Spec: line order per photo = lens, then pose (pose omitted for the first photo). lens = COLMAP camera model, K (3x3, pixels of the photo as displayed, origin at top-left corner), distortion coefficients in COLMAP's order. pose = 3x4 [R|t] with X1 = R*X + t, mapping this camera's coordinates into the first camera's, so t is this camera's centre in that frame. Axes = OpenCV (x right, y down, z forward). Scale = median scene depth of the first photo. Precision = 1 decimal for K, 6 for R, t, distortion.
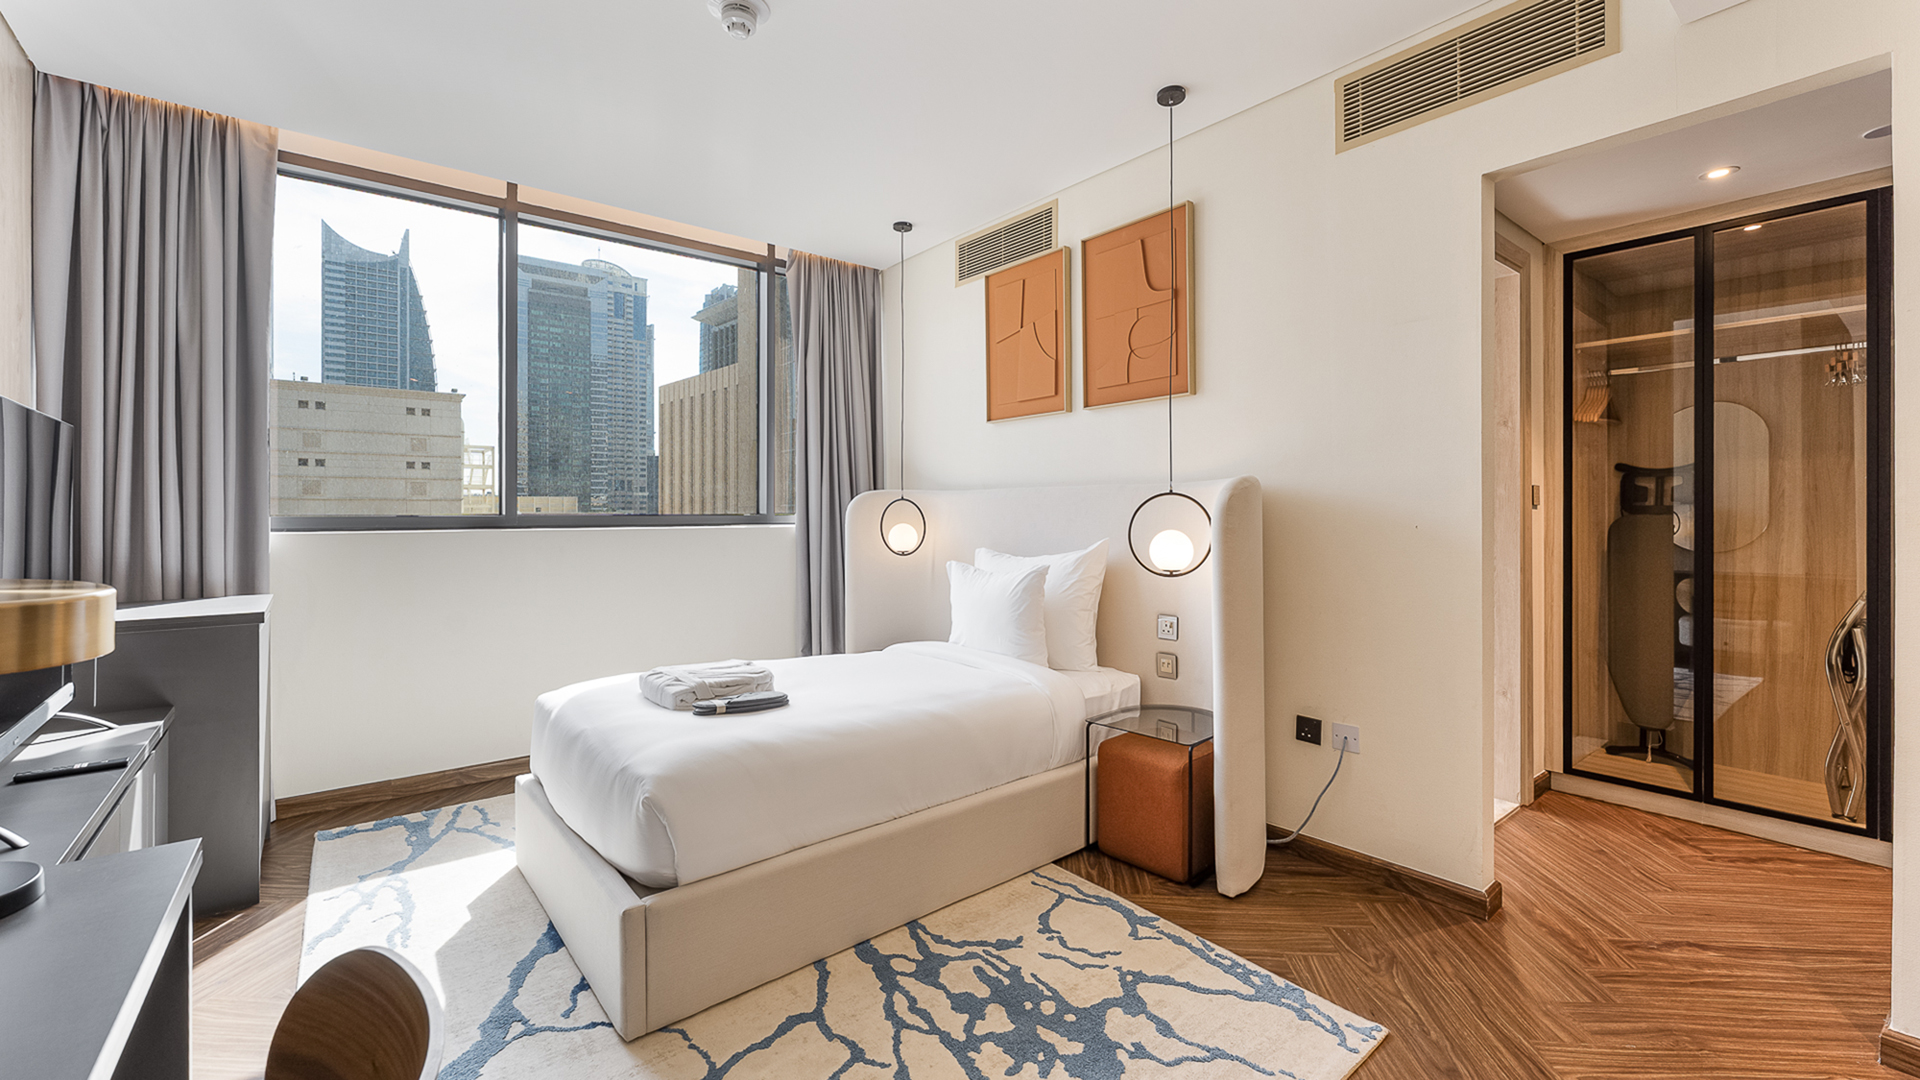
lens RADIAL K [[783.9, 0, 956.3], [0, 783.9, 536.1], [0, 0, 1]] dist [0.008660, -0.000524]
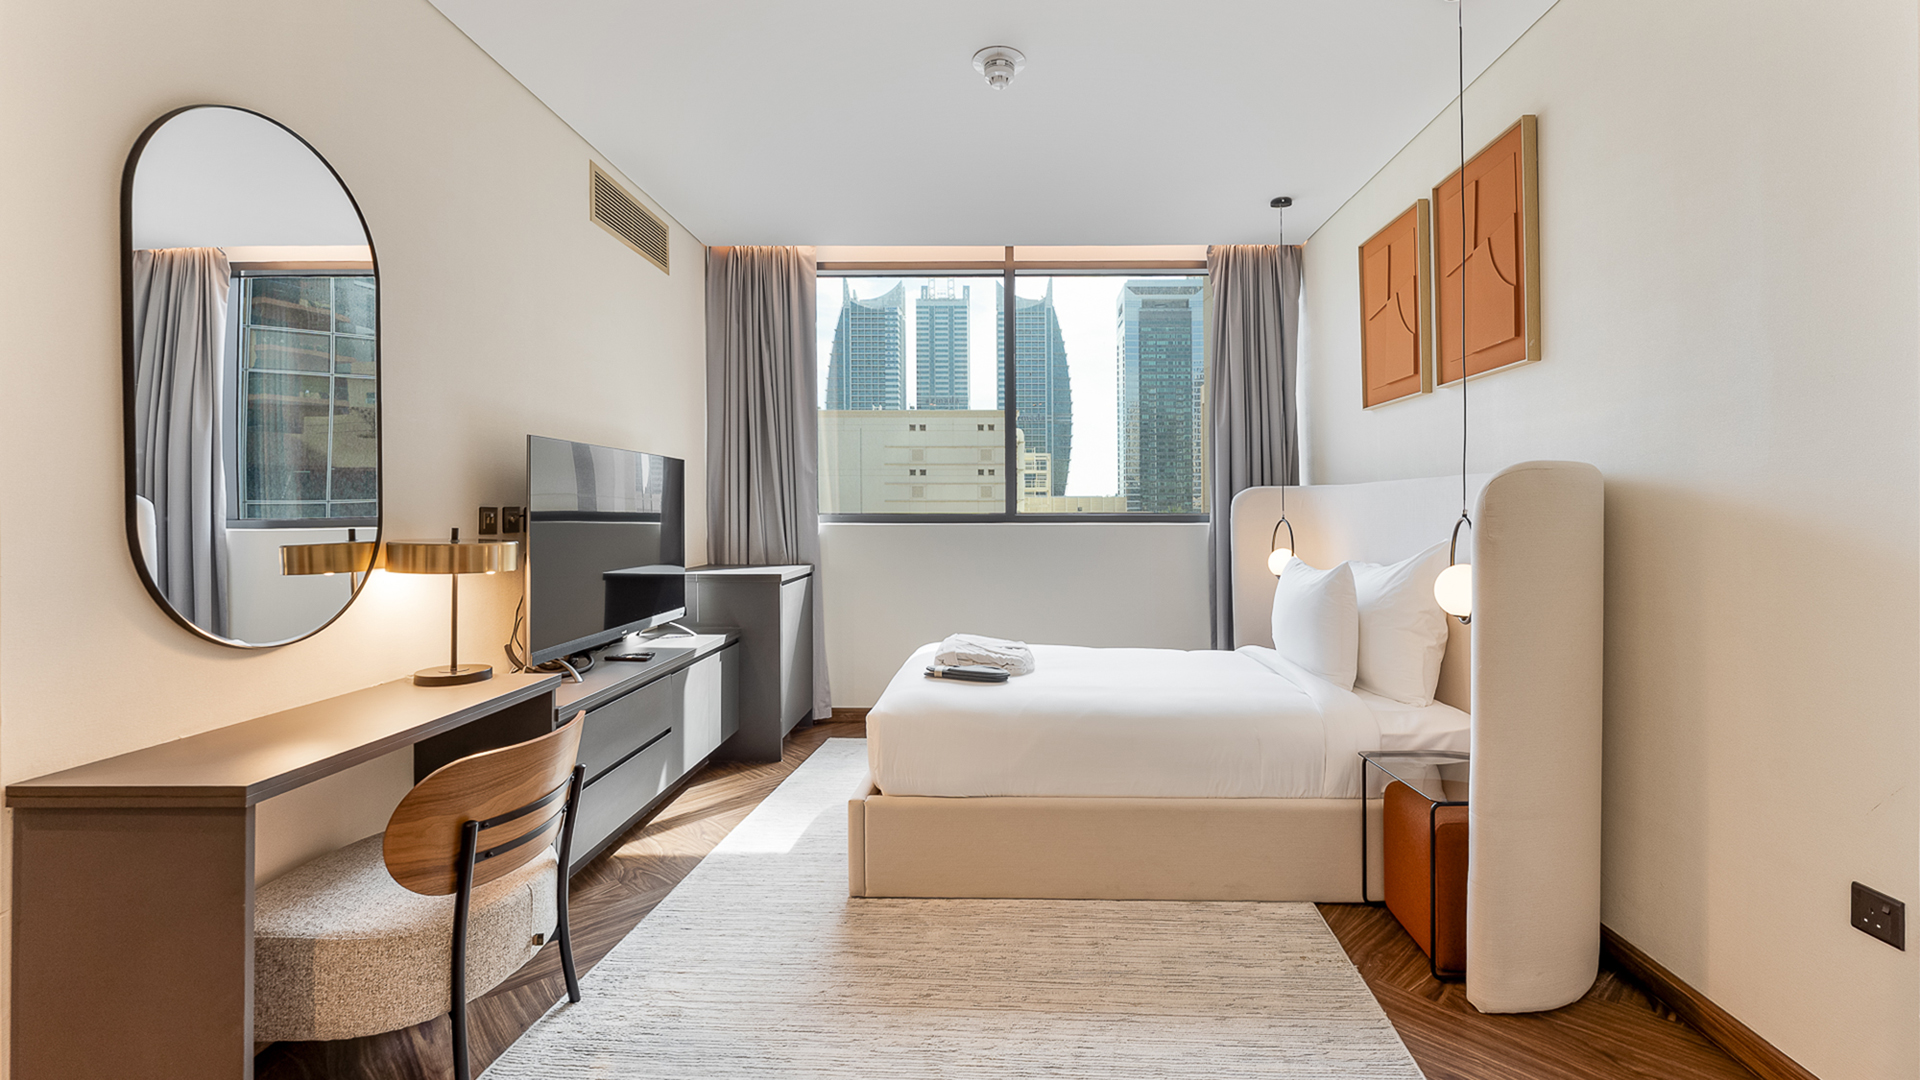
lens RADIAL K [[783.9, 0, 997.0], [0, 783.9, 516.3], [0, 0, 1]] dist [0.008660, -0.000524]
pose [[0.776590, 0.005903, -0.629979, 0.329524], [-0.016562, 0.999802, -0.011048, -0.008210], [0.629789, 0.019013, 0.776534, 0.058961]]
